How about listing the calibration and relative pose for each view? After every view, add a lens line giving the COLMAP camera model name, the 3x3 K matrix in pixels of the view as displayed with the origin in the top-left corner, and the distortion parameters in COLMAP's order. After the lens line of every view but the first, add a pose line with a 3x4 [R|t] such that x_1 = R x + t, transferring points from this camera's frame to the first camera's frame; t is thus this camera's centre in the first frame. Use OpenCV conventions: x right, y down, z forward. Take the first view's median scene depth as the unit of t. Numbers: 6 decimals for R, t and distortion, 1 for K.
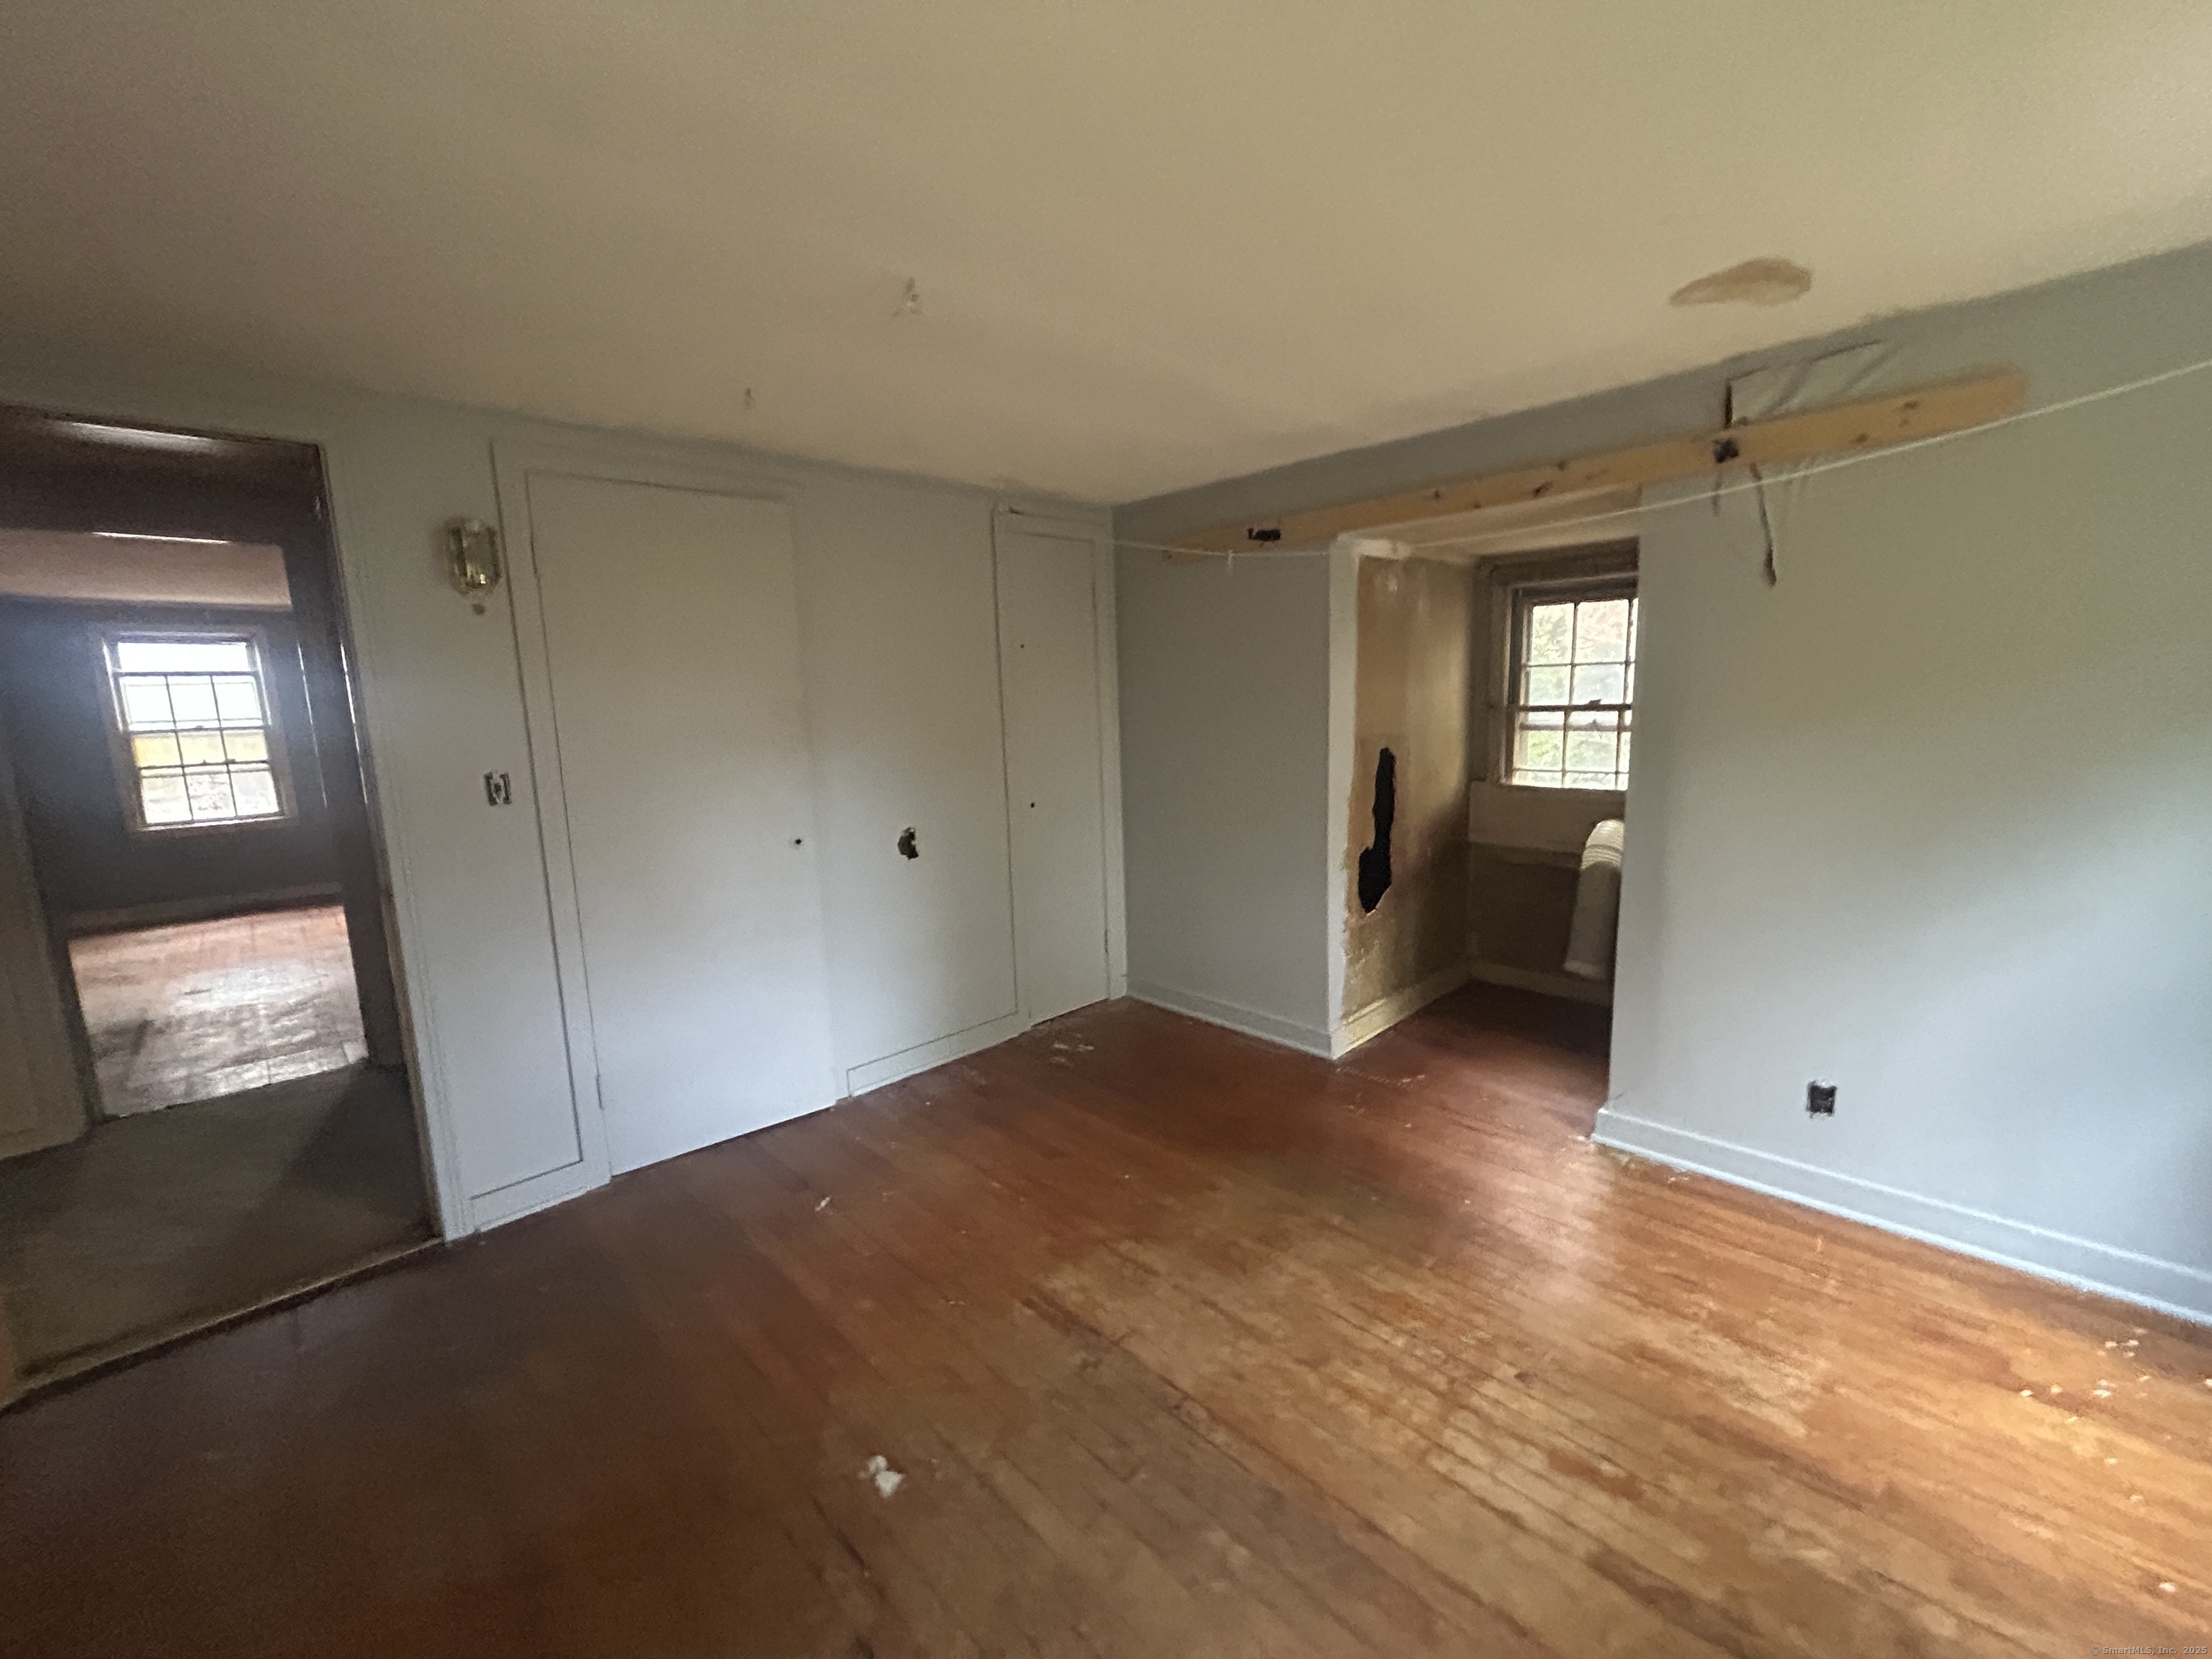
lens RADIAL K [[888.3, 0, 1102.9], [0, 888.3, 827.0], [0, 0, 1]] dist [-0.008938, 0.004447]
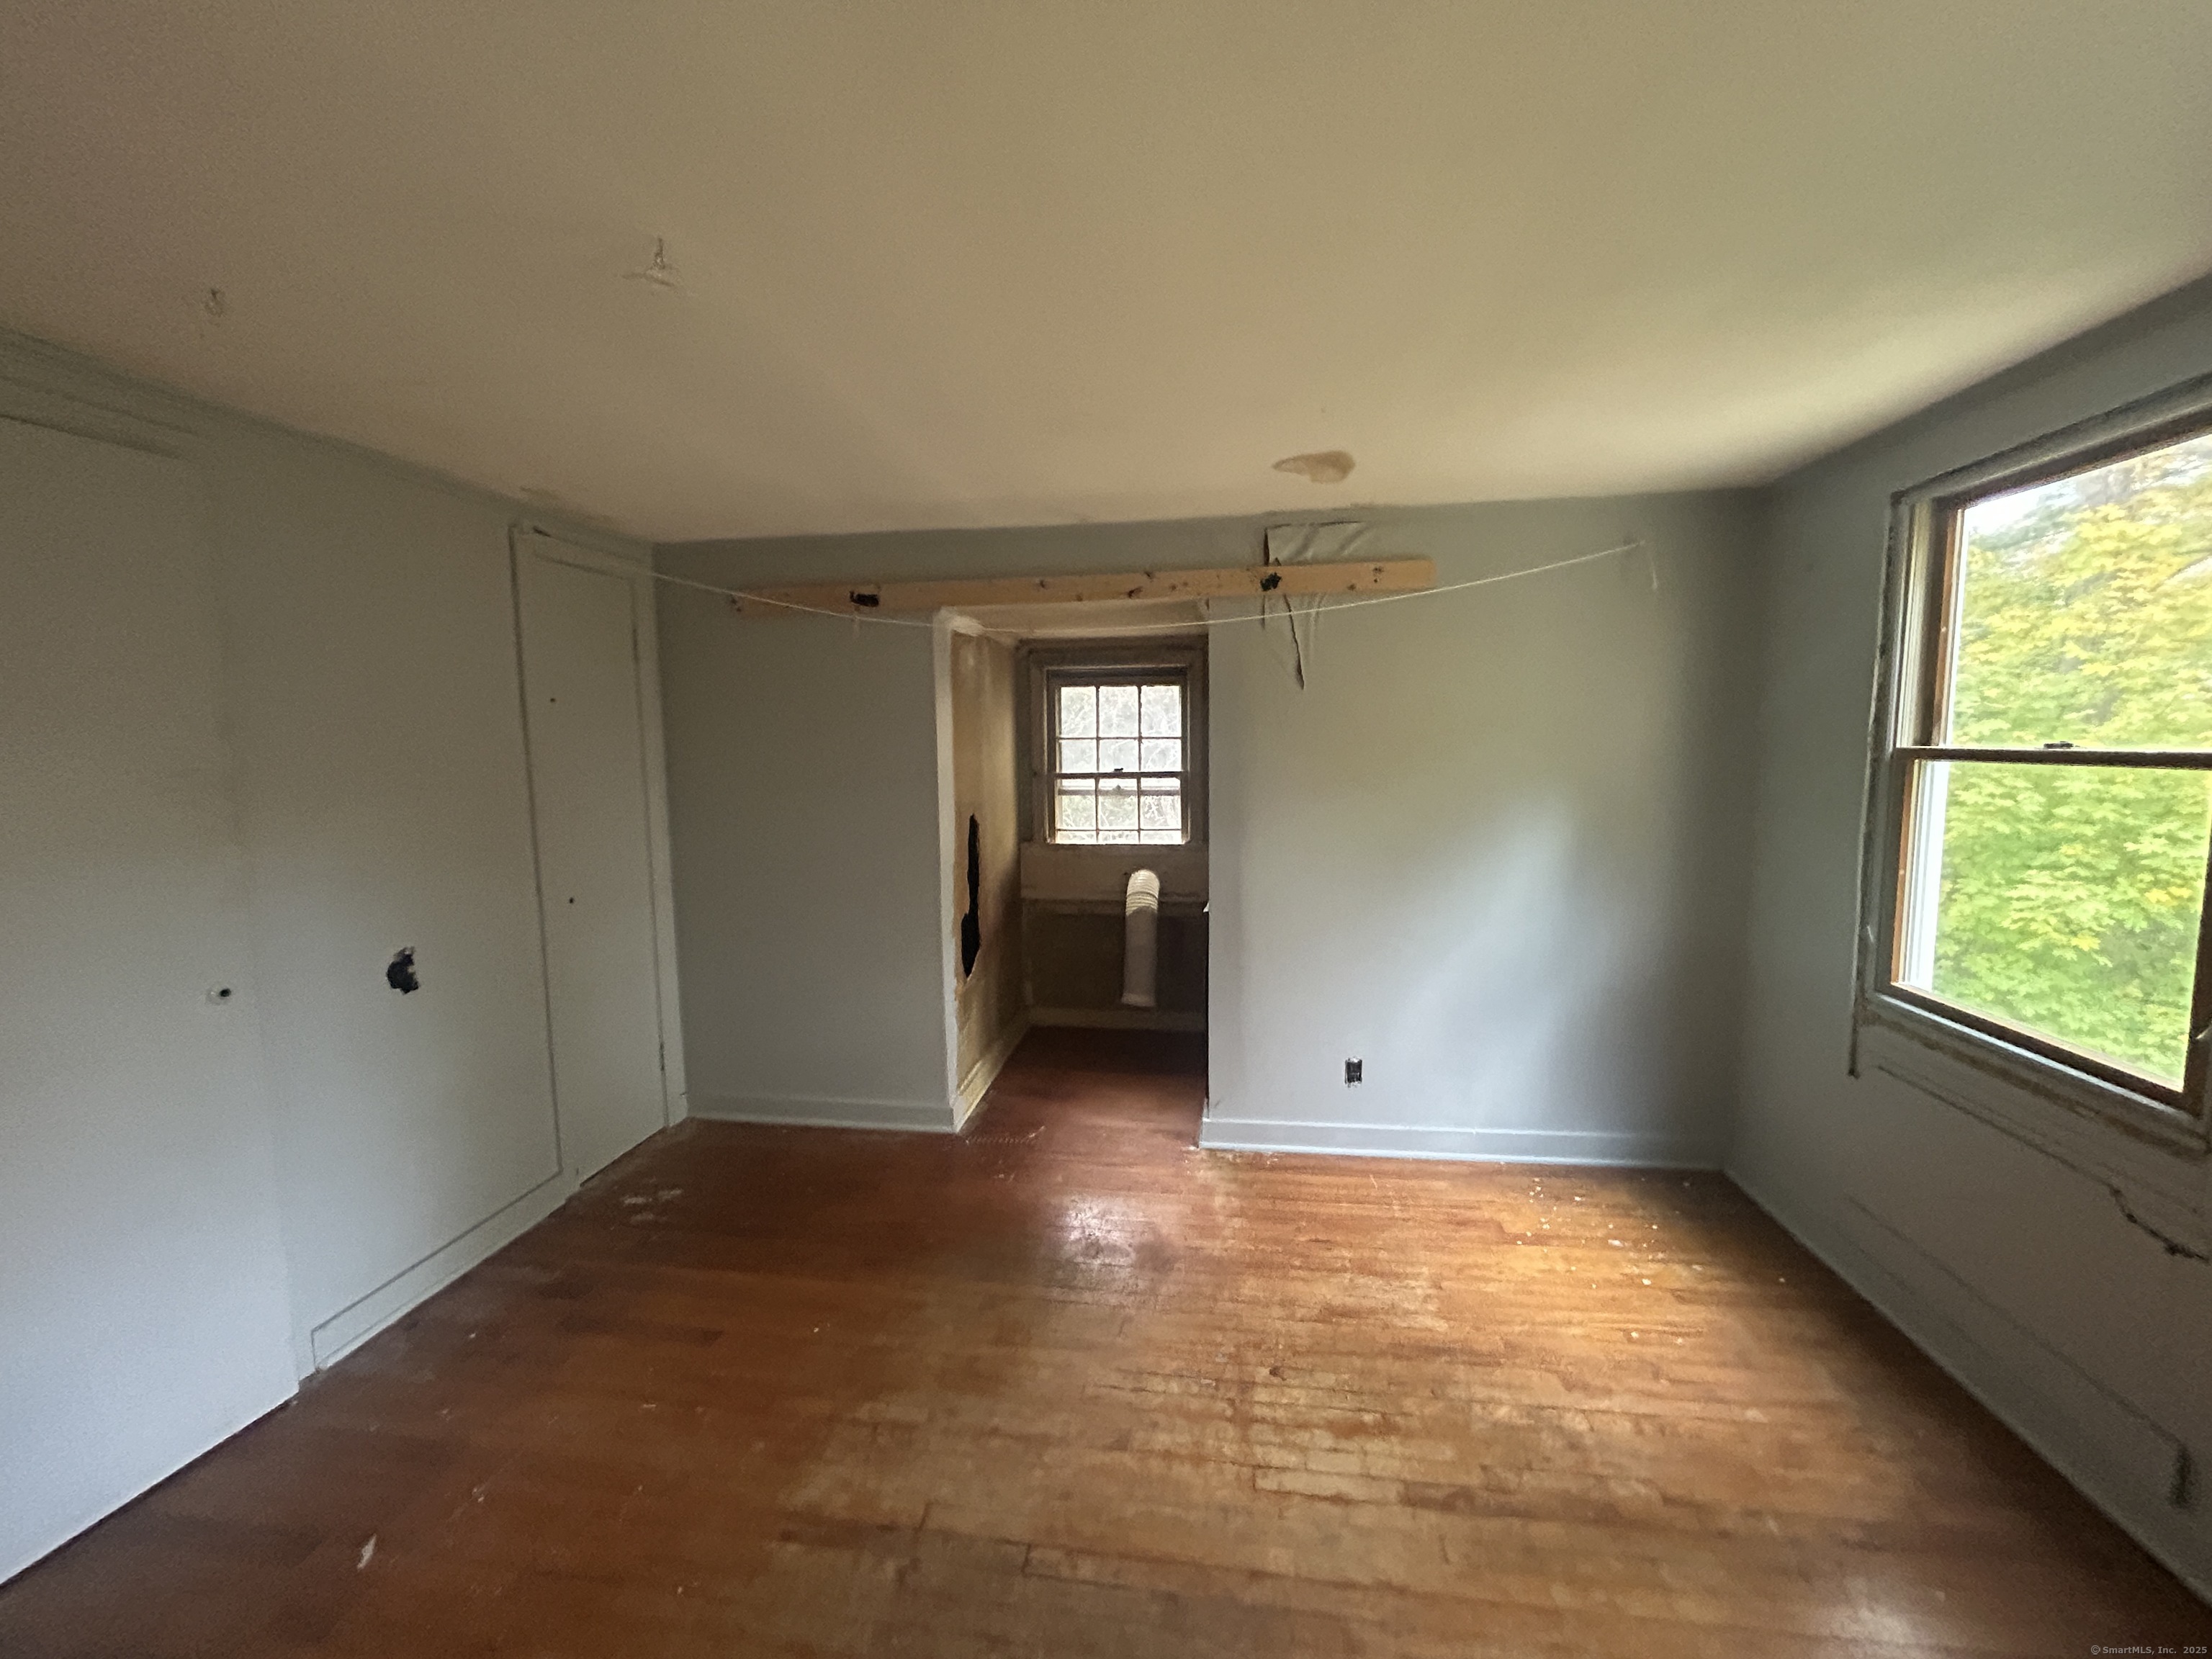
lens RADIAL K [[886.8, 0, 1099.5], [0, 886.8, 828.0], [0, 0, 1]] dist [-0.003214, 0.001104]
pose [[0.794924, -0.038471, 0.605488, -0.234690], [0.077591, 0.996239, -0.038567, -0.029072], [-0.601727, 0.077638, 0.794919, 0.117116]]
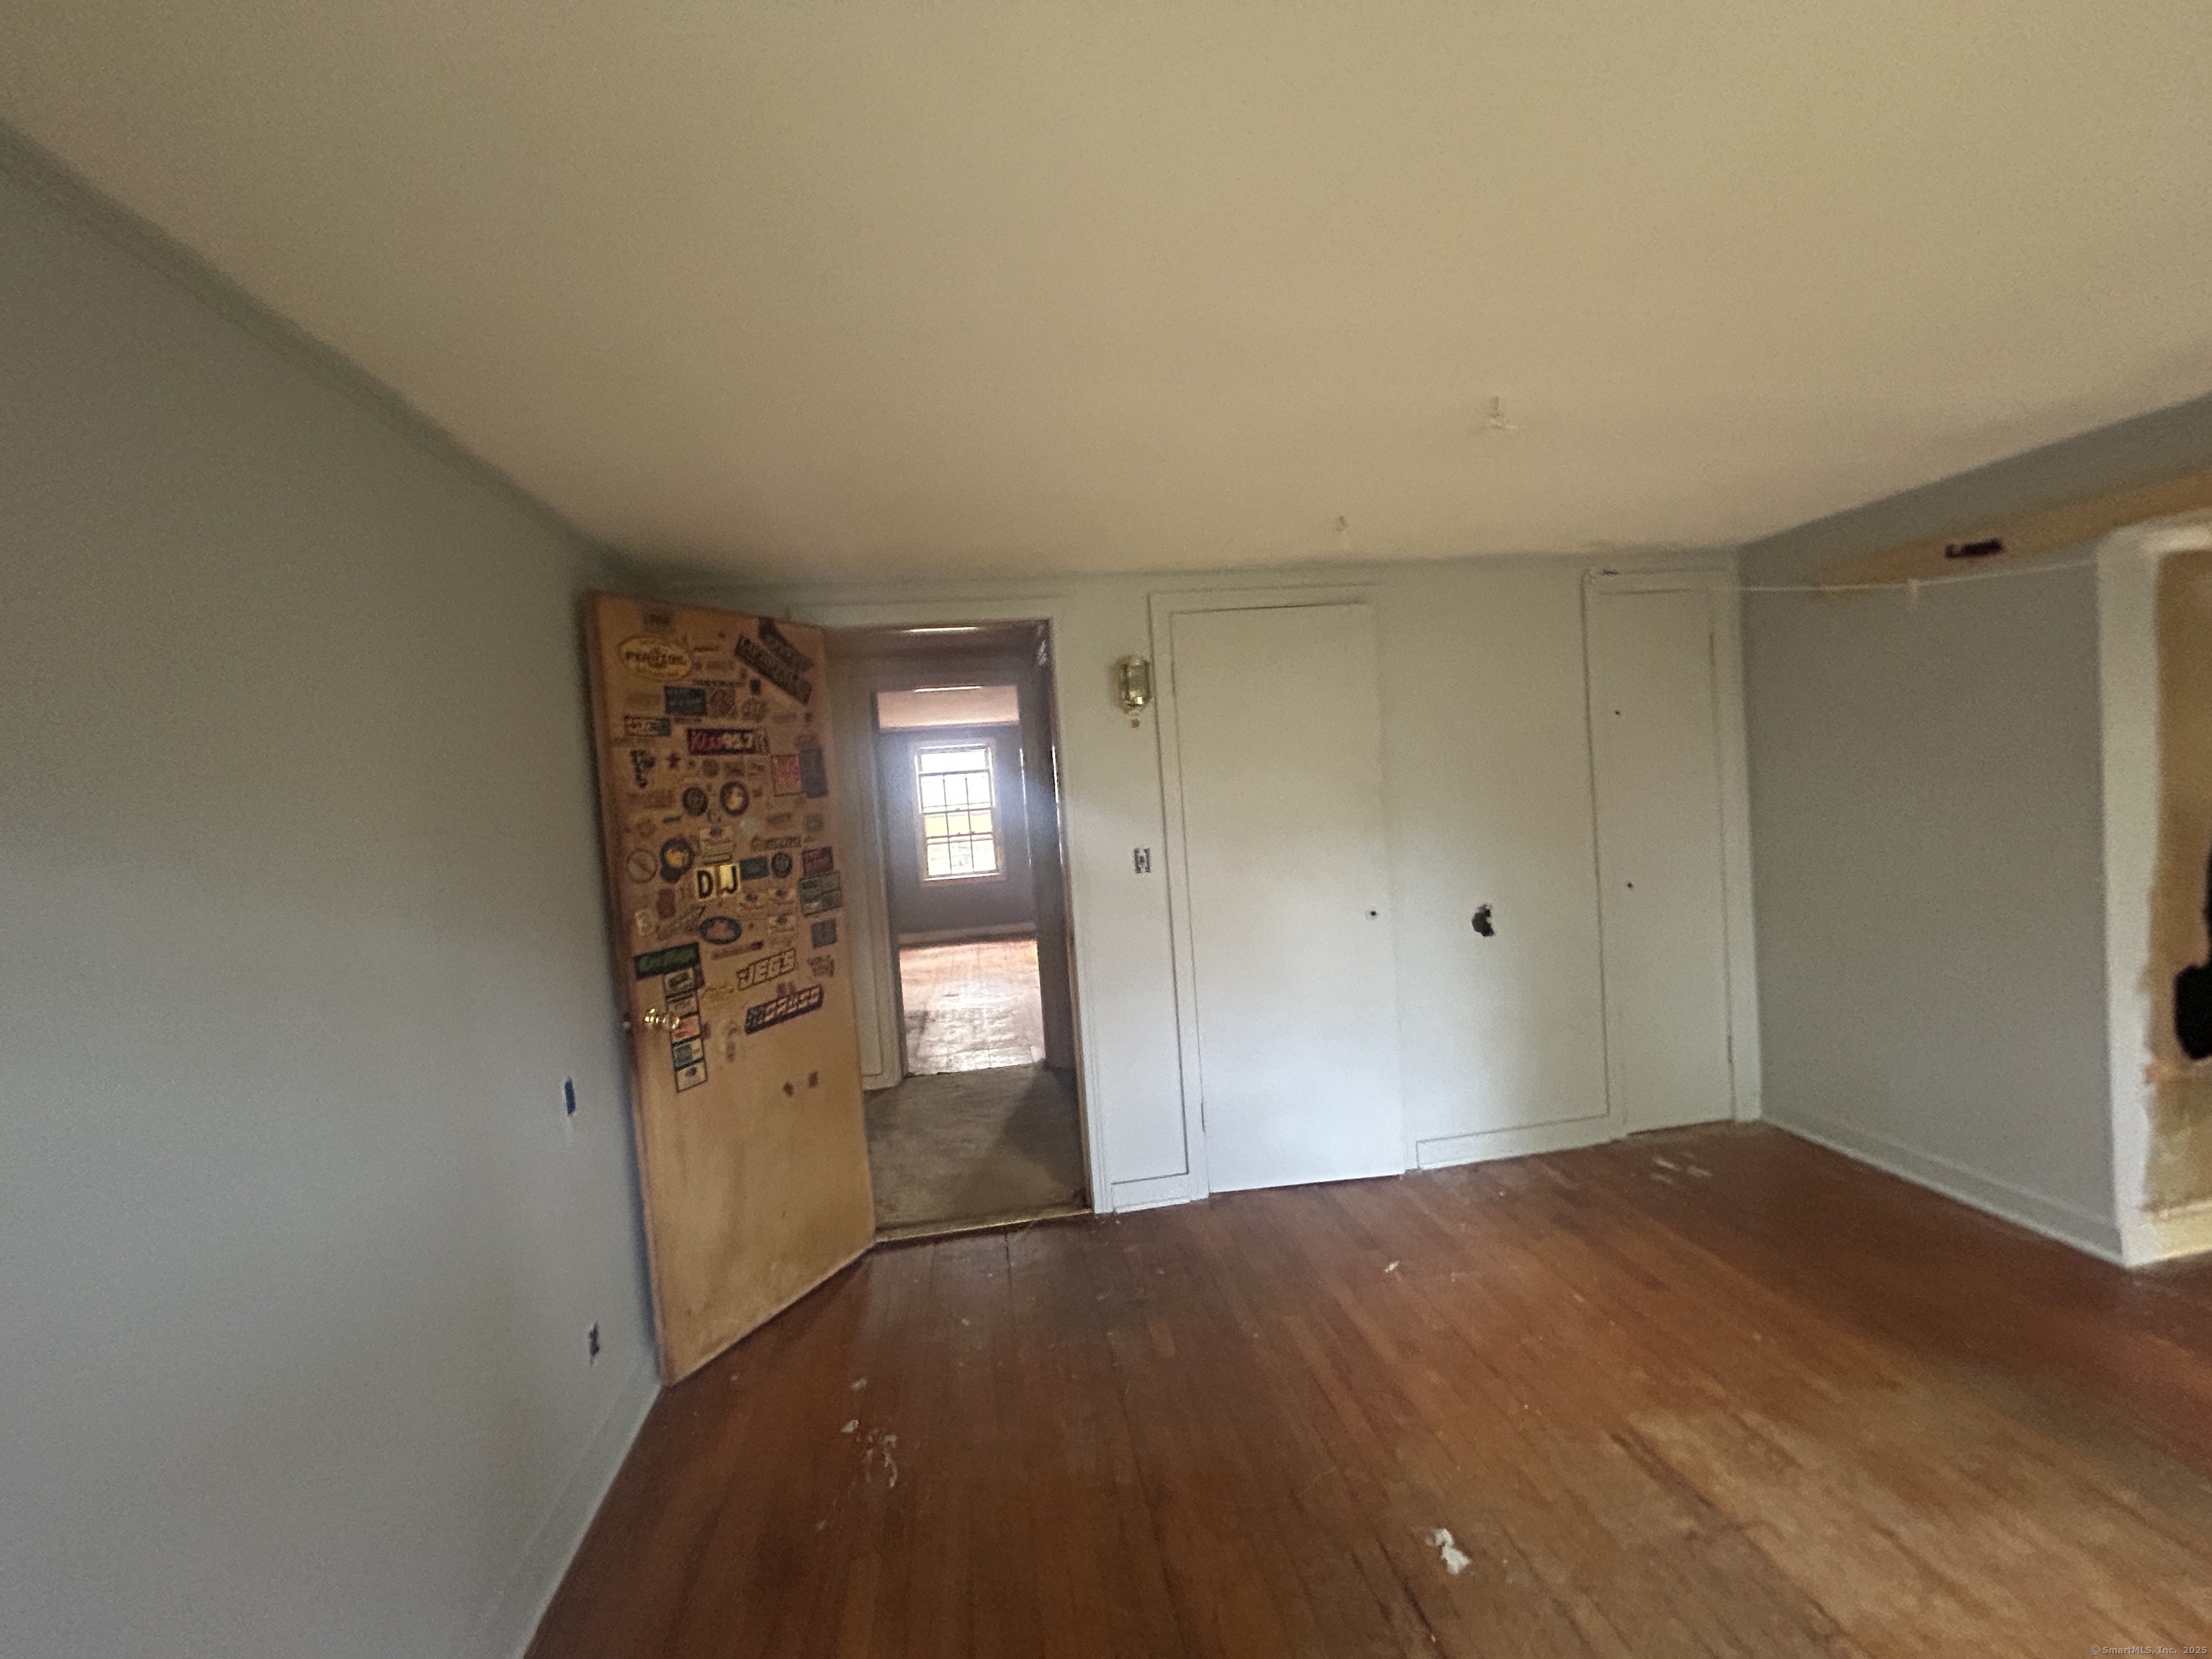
lens RADIAL K [[886.8, 0, 1099.5], [0, 886.8, 828.0], [0, 0, 1]] dist [-0.003214, 0.001104]
pose [[0.812785, -0.003041, -0.582555, 0.010353], [-0.040052, 0.997329, -0.061087, -0.008119], [0.581185, 0.072983, 0.810492, -0.066446]]
